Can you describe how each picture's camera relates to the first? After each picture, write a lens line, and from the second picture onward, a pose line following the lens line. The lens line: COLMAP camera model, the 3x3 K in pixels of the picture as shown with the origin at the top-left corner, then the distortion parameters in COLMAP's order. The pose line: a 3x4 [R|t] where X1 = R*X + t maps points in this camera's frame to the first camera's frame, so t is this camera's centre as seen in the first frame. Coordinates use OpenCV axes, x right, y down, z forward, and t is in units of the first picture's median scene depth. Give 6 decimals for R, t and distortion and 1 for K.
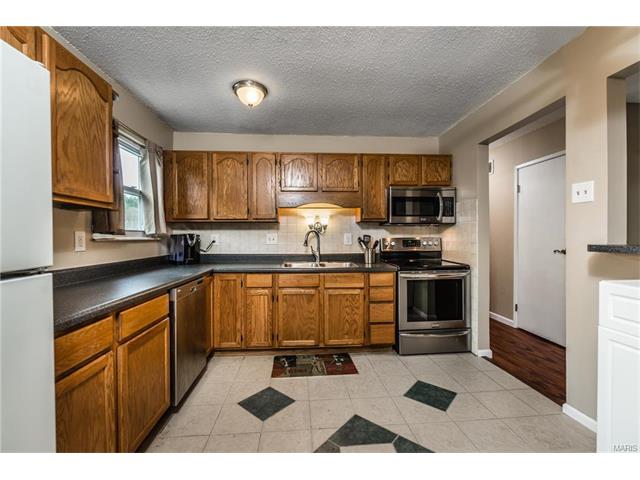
lens RADIAL K [[280.7, 0, 320.0], [0, 280.7, 240.0], [0, 0, 1]] dist [-0.001004, -0.000331]
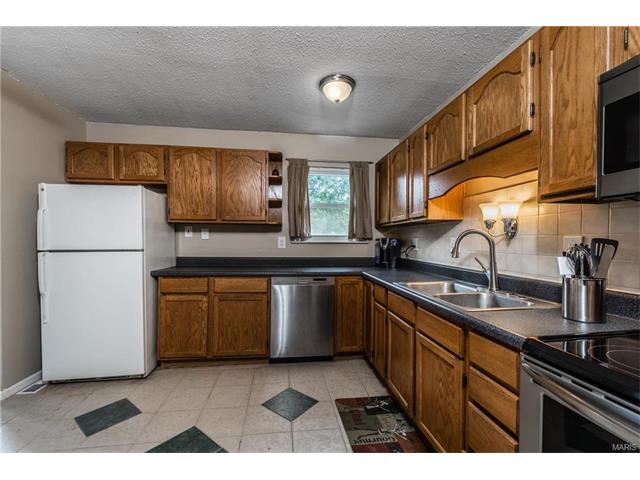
lens RADIAL K [[277.2, 0, 296.2], [0, 277.2, 244.4], [0, 0, 1]] dist [-0.000139, -0.000024]
pose [[-0.002569, 0.021956, -0.999756, 0.668528], [-0.012615, 0.999679, 0.021987, -0.016506], [0.999917, 0.012669, -0.002291, 0.840392]]
